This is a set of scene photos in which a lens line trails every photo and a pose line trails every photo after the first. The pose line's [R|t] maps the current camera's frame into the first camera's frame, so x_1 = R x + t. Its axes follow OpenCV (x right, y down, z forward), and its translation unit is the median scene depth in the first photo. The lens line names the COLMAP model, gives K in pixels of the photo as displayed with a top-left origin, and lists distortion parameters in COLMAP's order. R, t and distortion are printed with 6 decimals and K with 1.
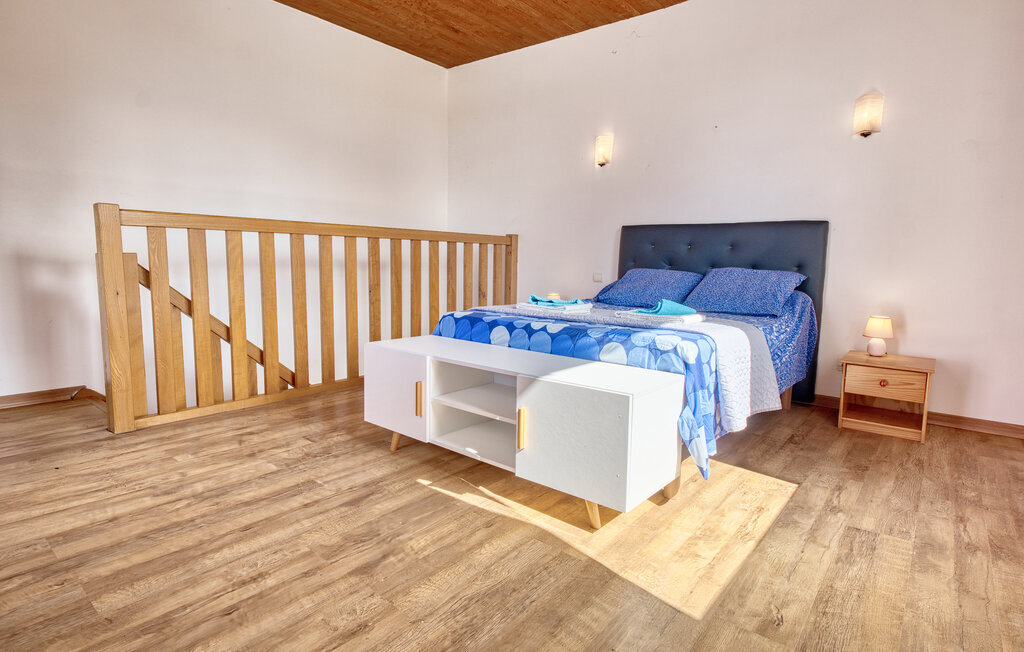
lens RADIAL K [[530.1, 0, 512.4], [0, 530.1, 325.6], [0, 0, 1]] dist [0.012351, -0.000433]
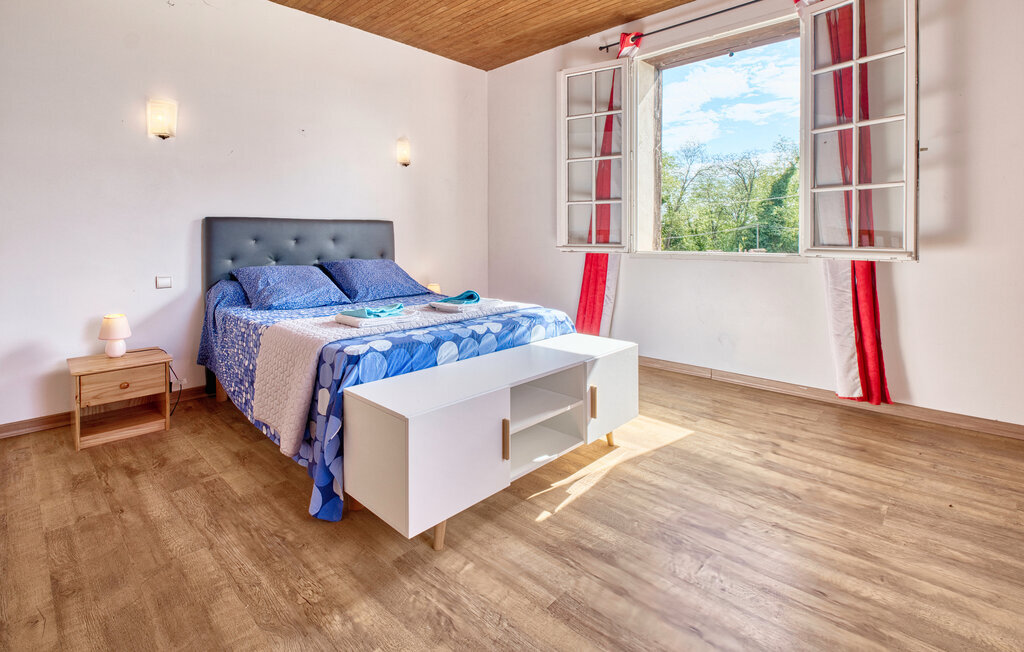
lens RADIAL K [[484.6, 0, 508.5], [0, 484.6, 252.7], [0, 0, 1]] dist [-0.018779, -0.000178]
pose [[0.068156, -0.055721, 0.996117, -0.981630], [0.128146, 0.990658, 0.046647, -0.207893], [-0.989411, 0.124469, 0.074660, 0.940459]]
